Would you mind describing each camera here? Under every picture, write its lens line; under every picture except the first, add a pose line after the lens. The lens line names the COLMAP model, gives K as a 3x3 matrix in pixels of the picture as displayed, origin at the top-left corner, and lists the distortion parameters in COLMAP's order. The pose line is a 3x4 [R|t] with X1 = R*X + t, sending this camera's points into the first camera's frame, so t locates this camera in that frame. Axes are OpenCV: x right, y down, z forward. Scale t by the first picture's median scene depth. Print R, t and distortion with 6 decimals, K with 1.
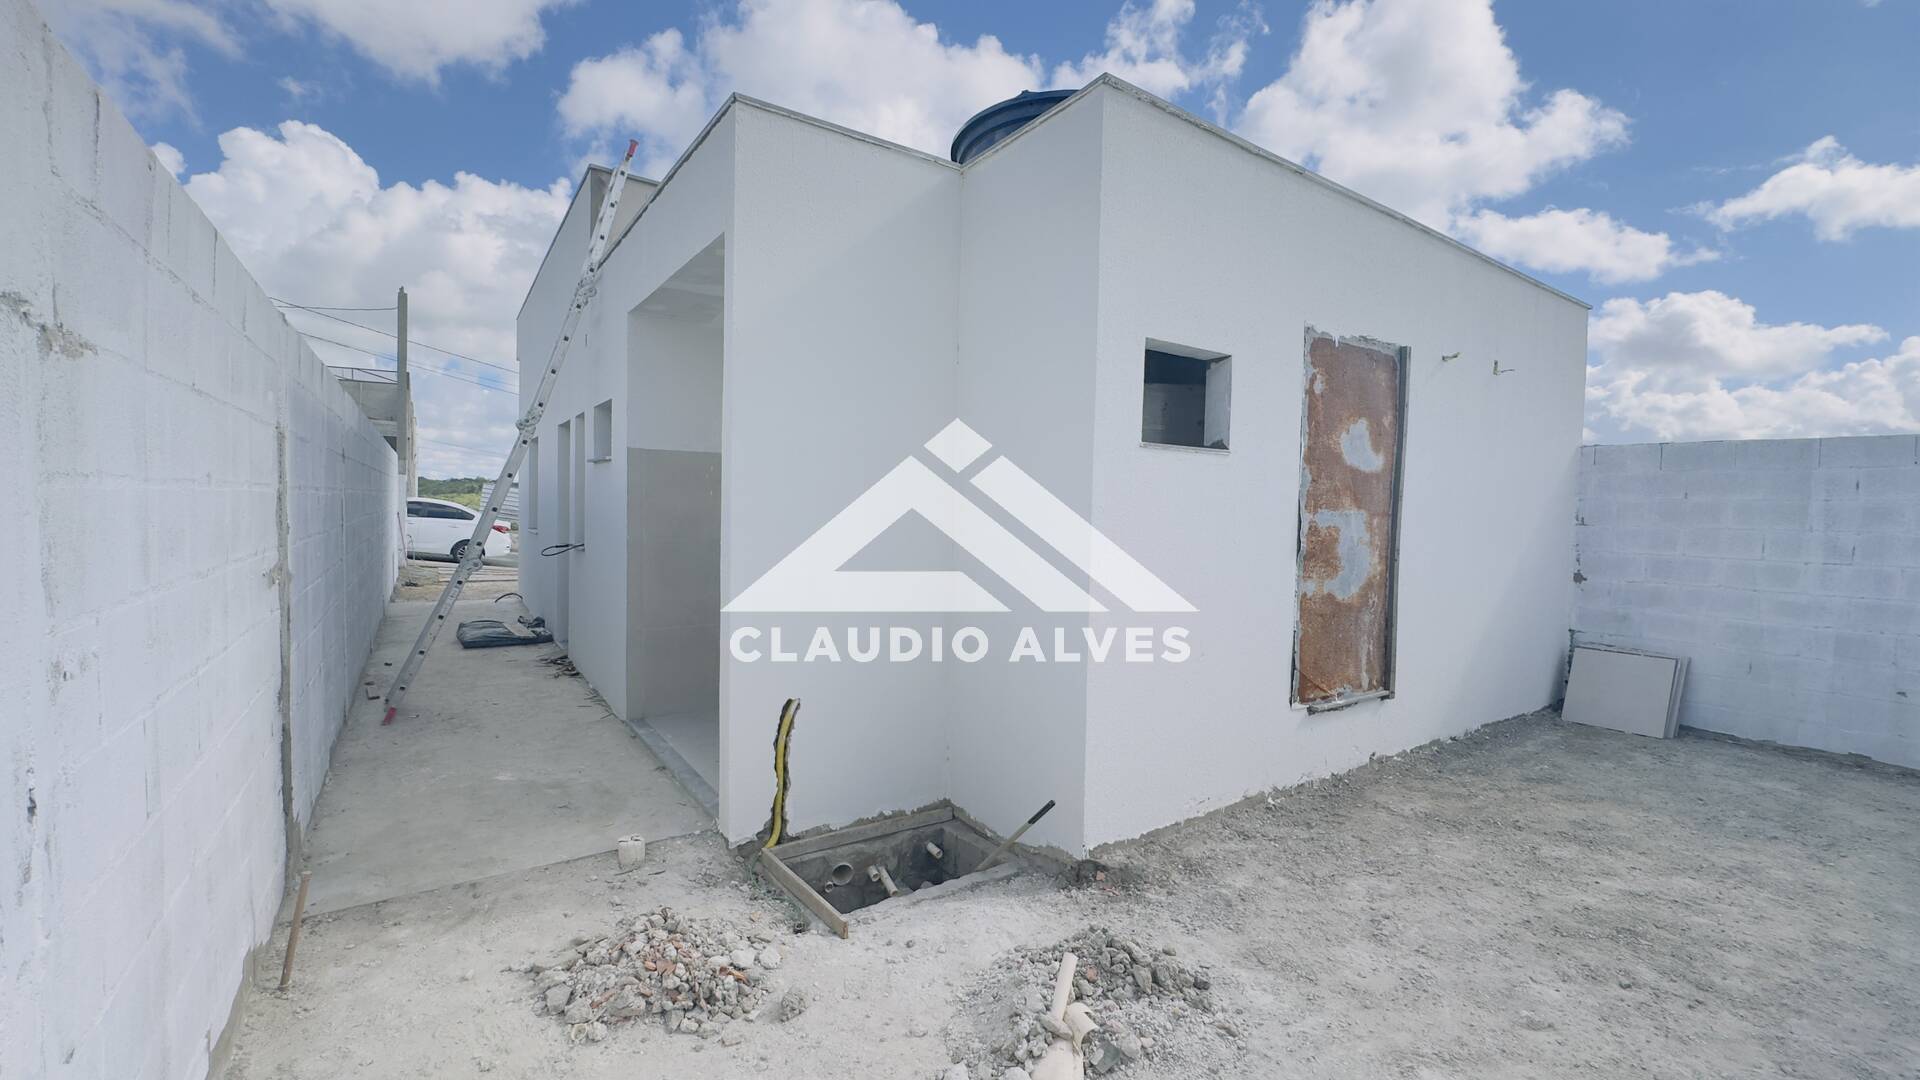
lens RADIAL K [[782.4, 0, 960.0], [0, 782.4, 540.0], [0, 0, 1]] dist [0.076012, -0.018725]
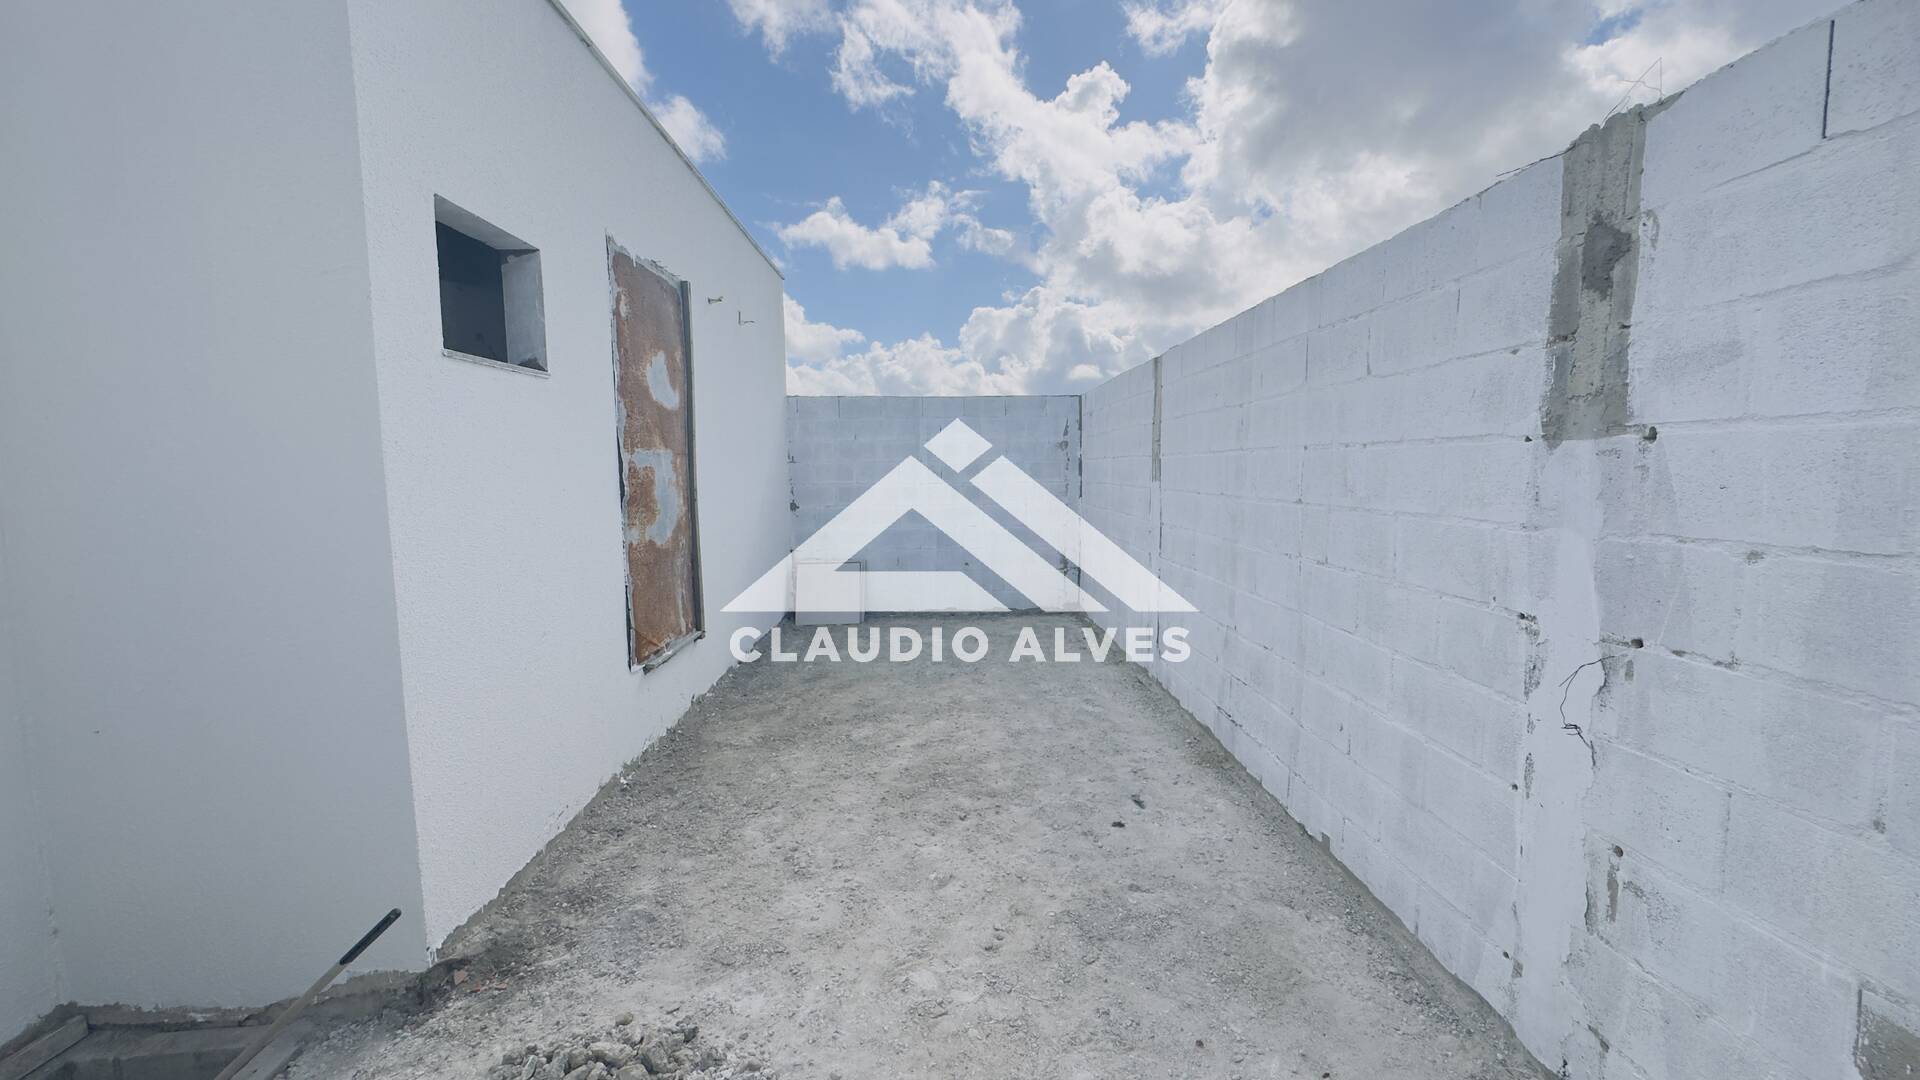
lens RADIAL K [[778.9, 0, 962.0], [0, 778.9, 535.3], [0, 0, 1]] dist [0.001203, 0.001971]
pose [[0.553130, -0.102095, 0.826815, -0.090043], [0.054500, 0.994771, 0.086375, 0.003851], [-0.831310, -0.002715, 0.555802, 0.219168]]
